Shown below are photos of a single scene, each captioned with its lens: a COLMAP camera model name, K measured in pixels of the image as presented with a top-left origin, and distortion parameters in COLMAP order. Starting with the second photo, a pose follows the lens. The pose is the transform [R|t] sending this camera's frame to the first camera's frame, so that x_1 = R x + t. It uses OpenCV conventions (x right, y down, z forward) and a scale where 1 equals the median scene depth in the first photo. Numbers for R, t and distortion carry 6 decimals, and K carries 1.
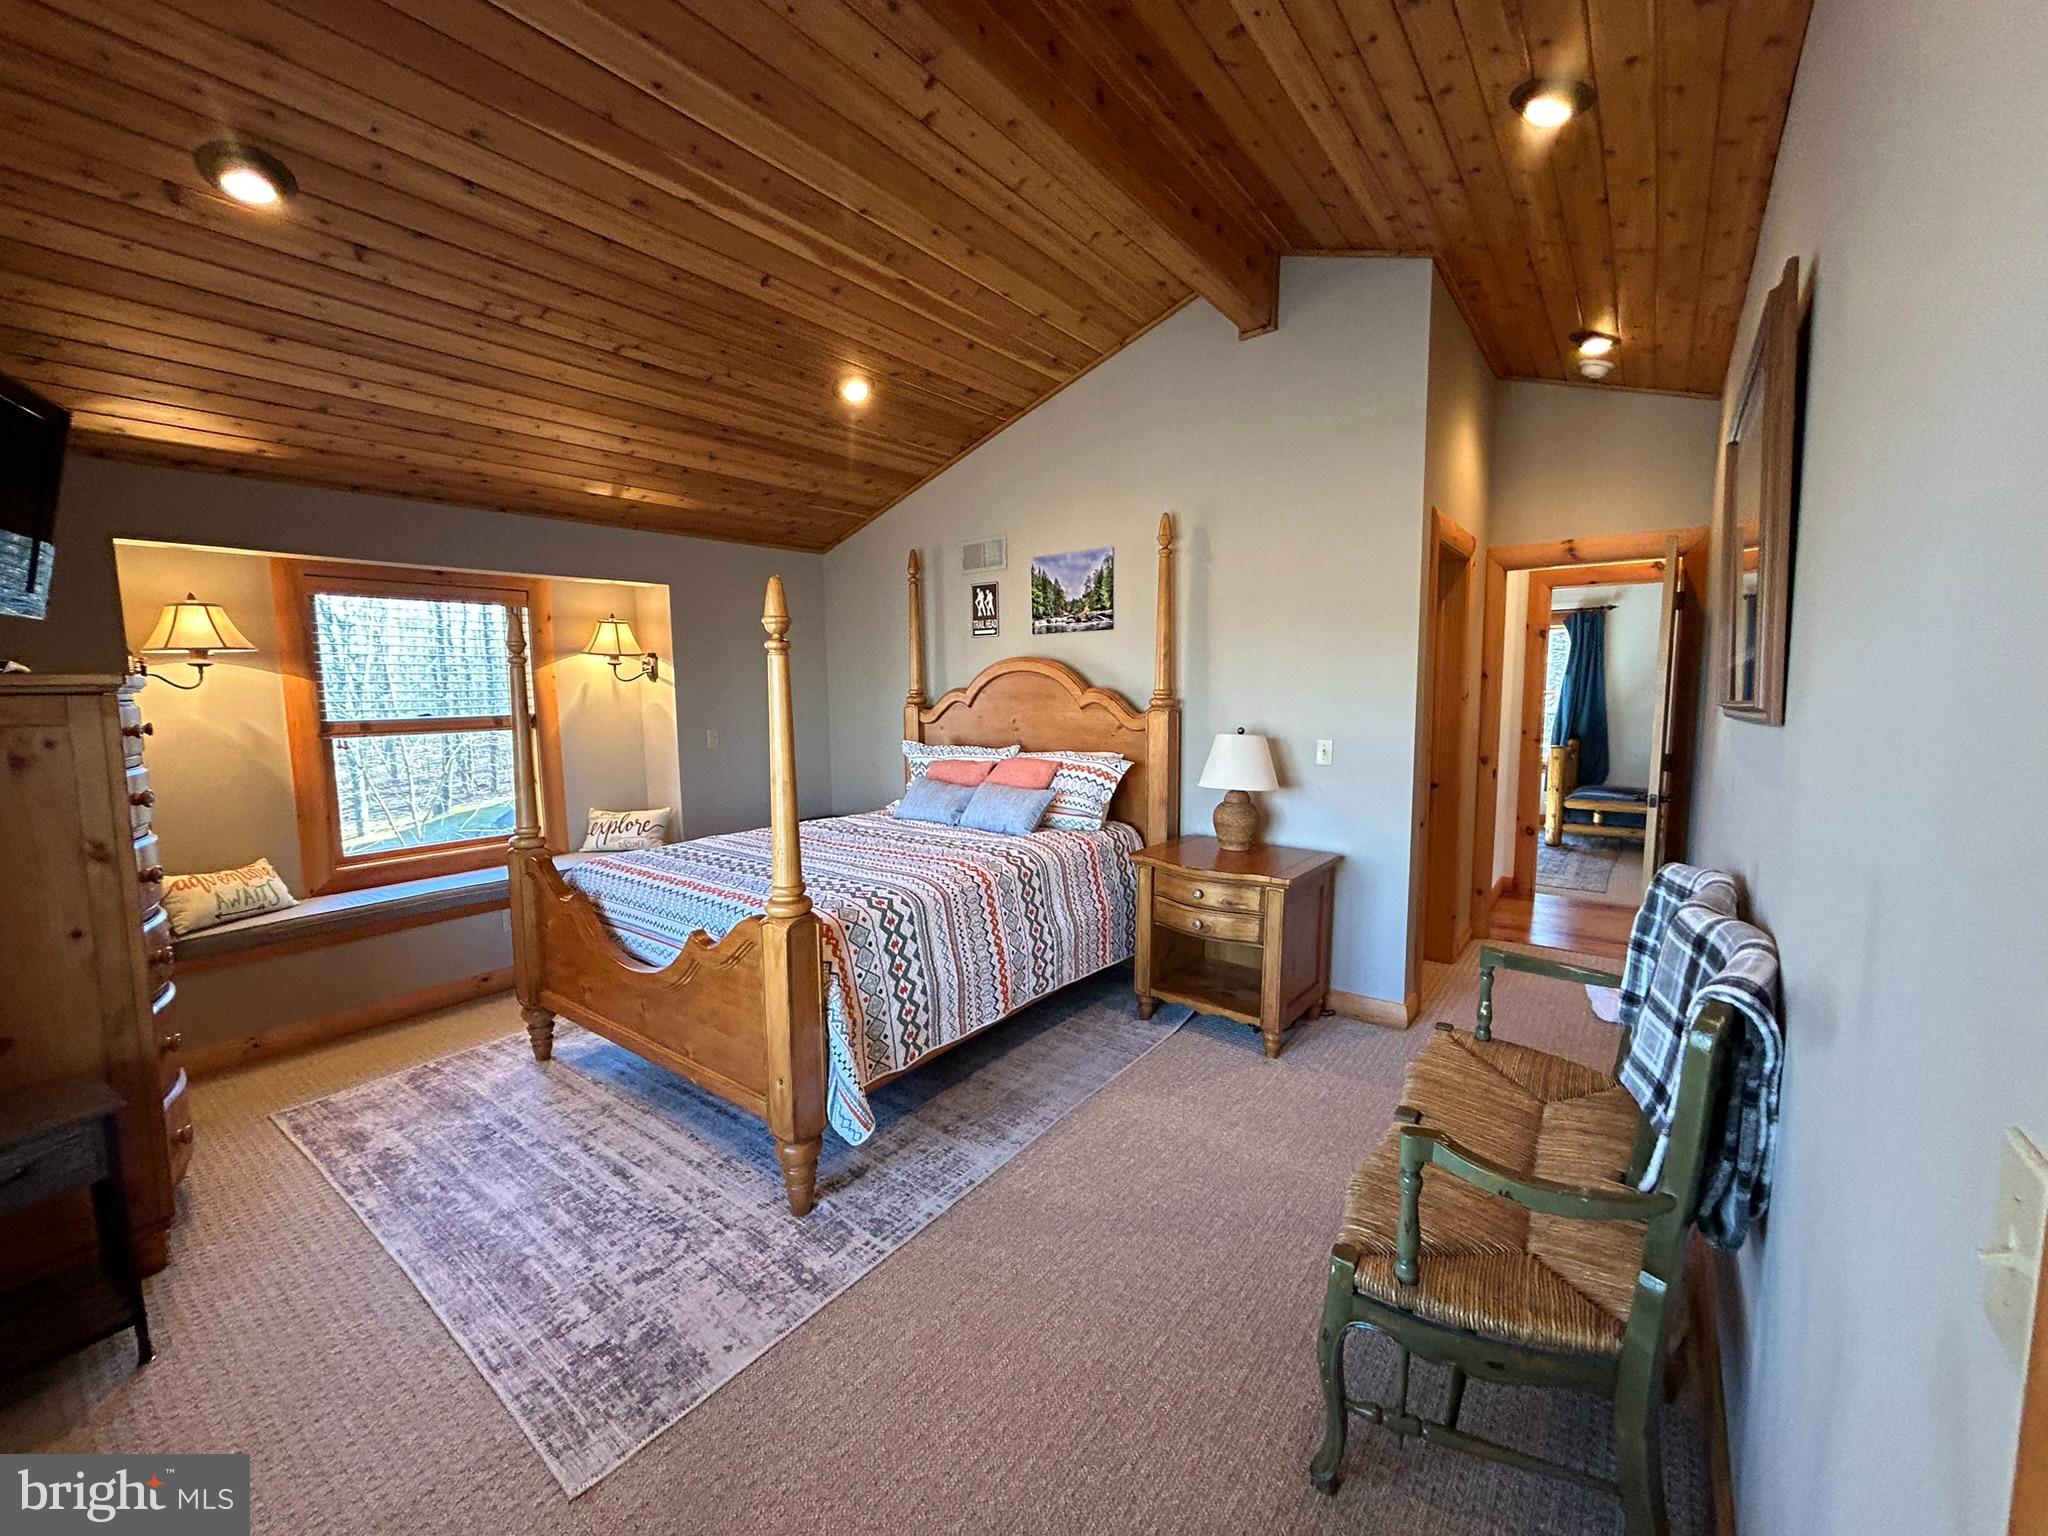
lens RADIAL K [[821.2, 0, 1022.3], [0, 821.2, 768.7], [0, 0, 1]] dist [-0.001088, -0.000013]
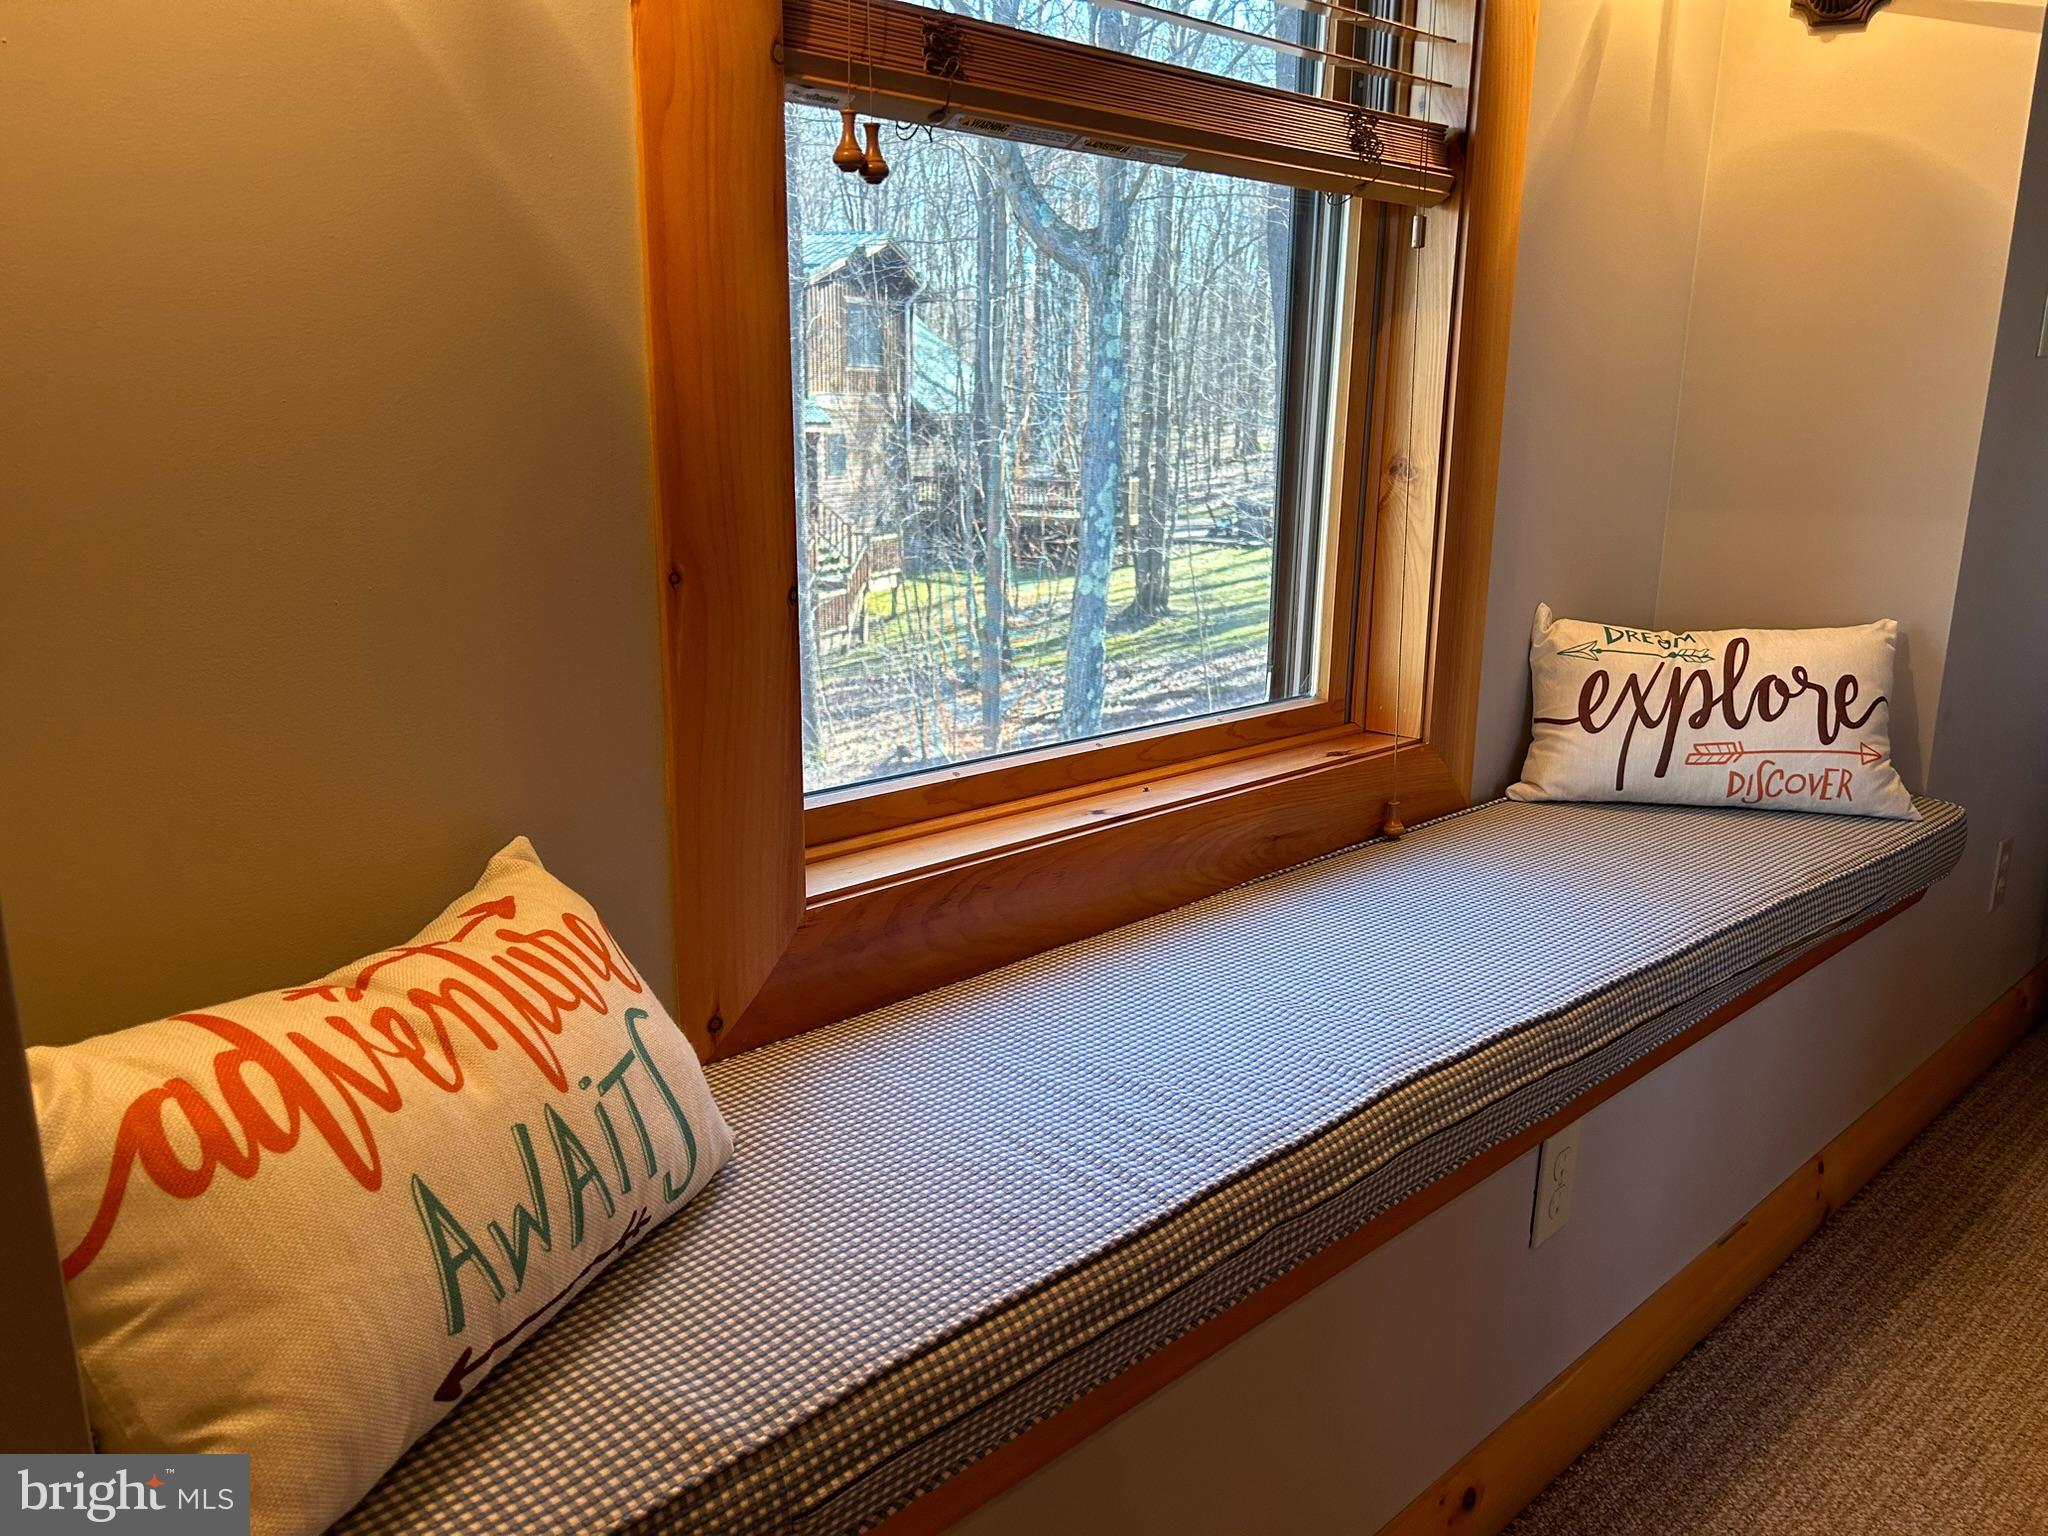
lens RADIAL K [[1533.2, 0, 1015.1], [0, 1533.2, 783.0], [0, 0, 1]] dist [0.055520, -0.060538]
pose [[0.985782, 0.062249, -0.156074, -0.867218], [-0.039257, 0.988462, 0.146293, 0.057897], [0.163379, -0.138086, 0.976852, 0.804120]]
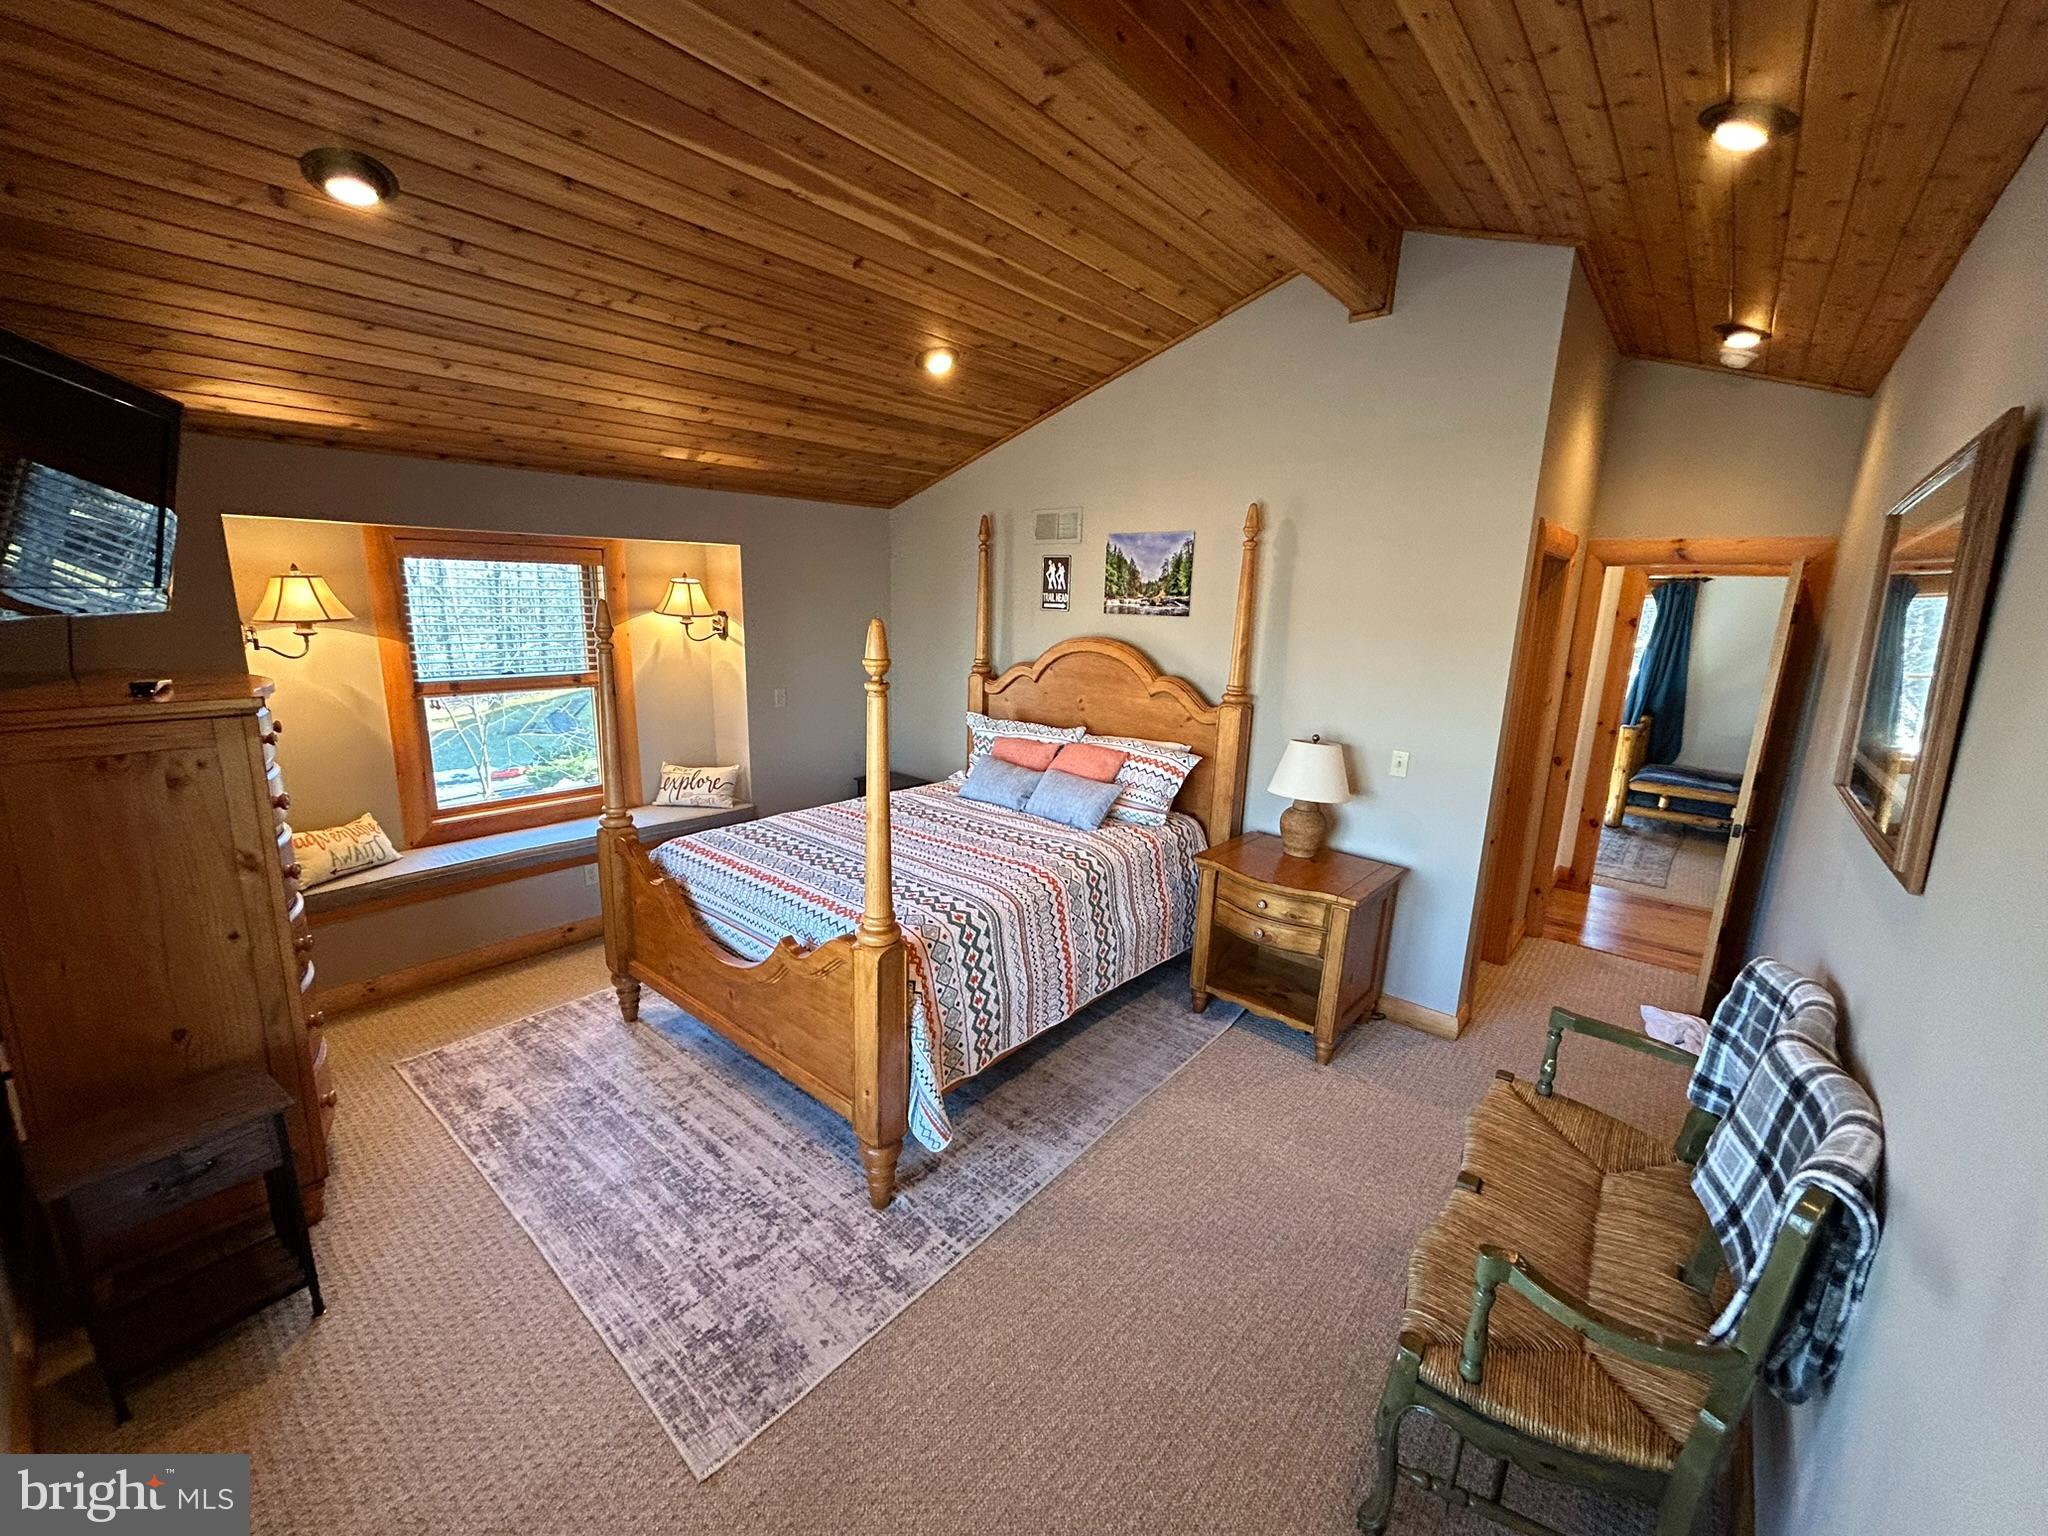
lens RADIAL K [[821.2, 0, 1022.0], [0, 821.2, 769.1], [0, 0, 1]] dist [-0.001088, -0.000013]
pose [[0.997851, 0.050686, -0.041533, -0.048417], [-0.045883, 0.992939, 0.109393, -0.111688], [0.046784, -0.107252, 0.993130, -0.003290]]
